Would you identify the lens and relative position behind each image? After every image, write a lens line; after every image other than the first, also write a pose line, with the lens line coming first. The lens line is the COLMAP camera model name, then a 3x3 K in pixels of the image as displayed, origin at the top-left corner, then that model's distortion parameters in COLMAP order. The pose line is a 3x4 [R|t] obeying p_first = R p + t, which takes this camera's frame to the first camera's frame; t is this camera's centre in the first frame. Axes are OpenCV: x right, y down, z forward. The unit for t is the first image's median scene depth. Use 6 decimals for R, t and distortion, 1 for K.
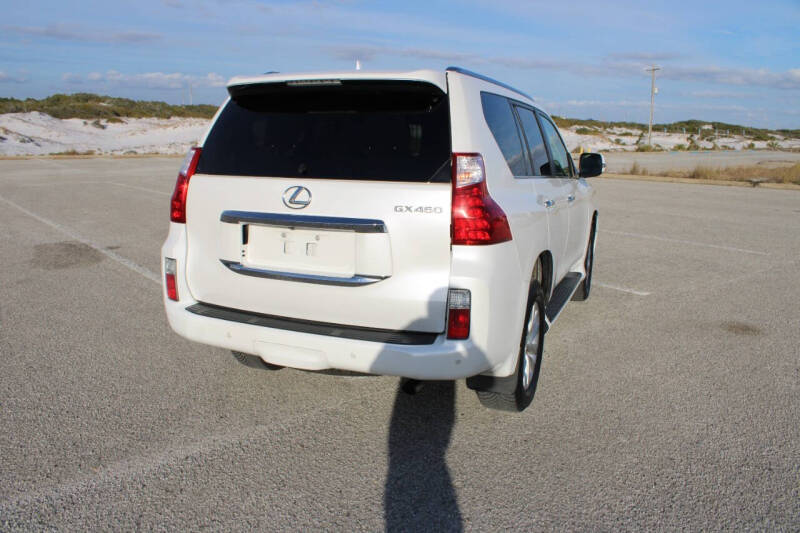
lens RADIAL K [[670.4, 0, 401.1], [0, 670.4, 264.5], [0, 0, 1]] dist [-0.171121, 0.158813]
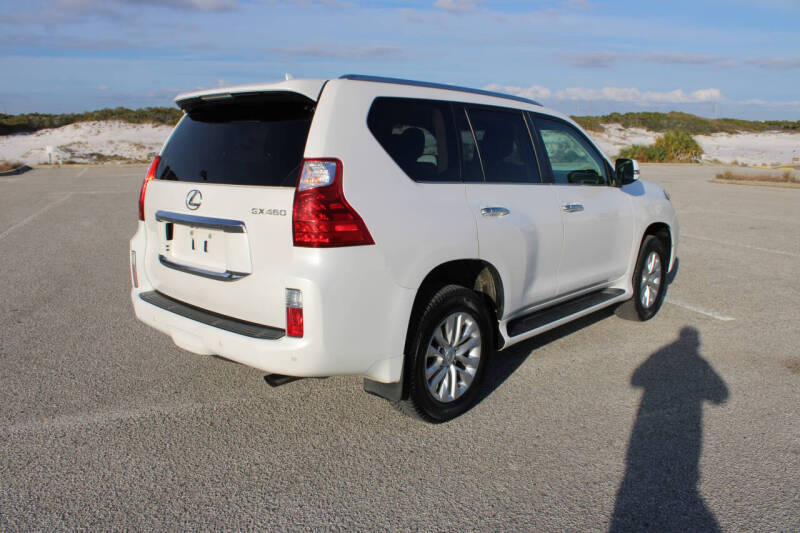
lens RADIAL K [[670.4, 0, 398.4], [0, 670.4, 264.6], [0, 0, 1]] dist [-0.171121, 0.158813]
pose [[0.937710, 0.047962, -0.344091, 0.541816], [-0.052224, 0.998631, -0.003122, -0.005652], [0.343470, 0.020898, 0.938931, 0.074292]]
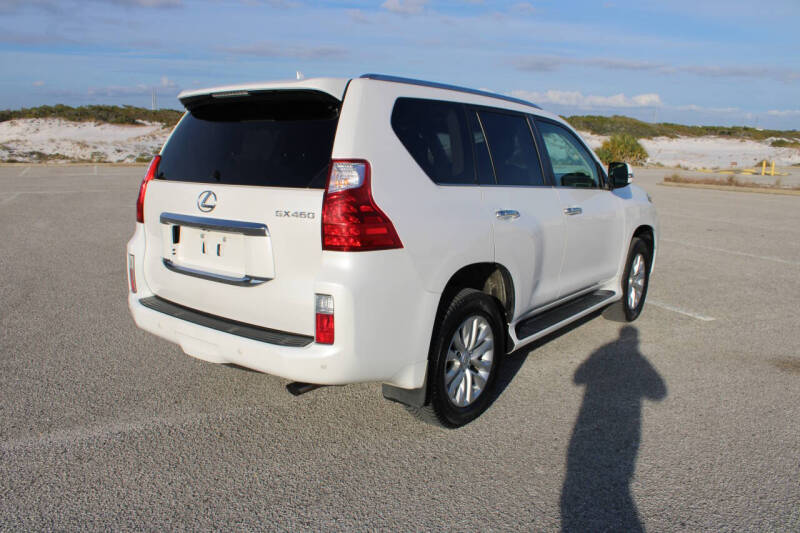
lens RADIAL K [[670.4, 0, 400.6], [0, 670.4, 265.1], [0, 0, 1]] dist [-0.171121, 0.158813]
pose [[0.963426, 0.044331, -0.264283, 0.420097], [-0.048264, 0.998799, -0.008402, -0.003665], [0.263593, 0.020850, 0.964409, 0.055796]]
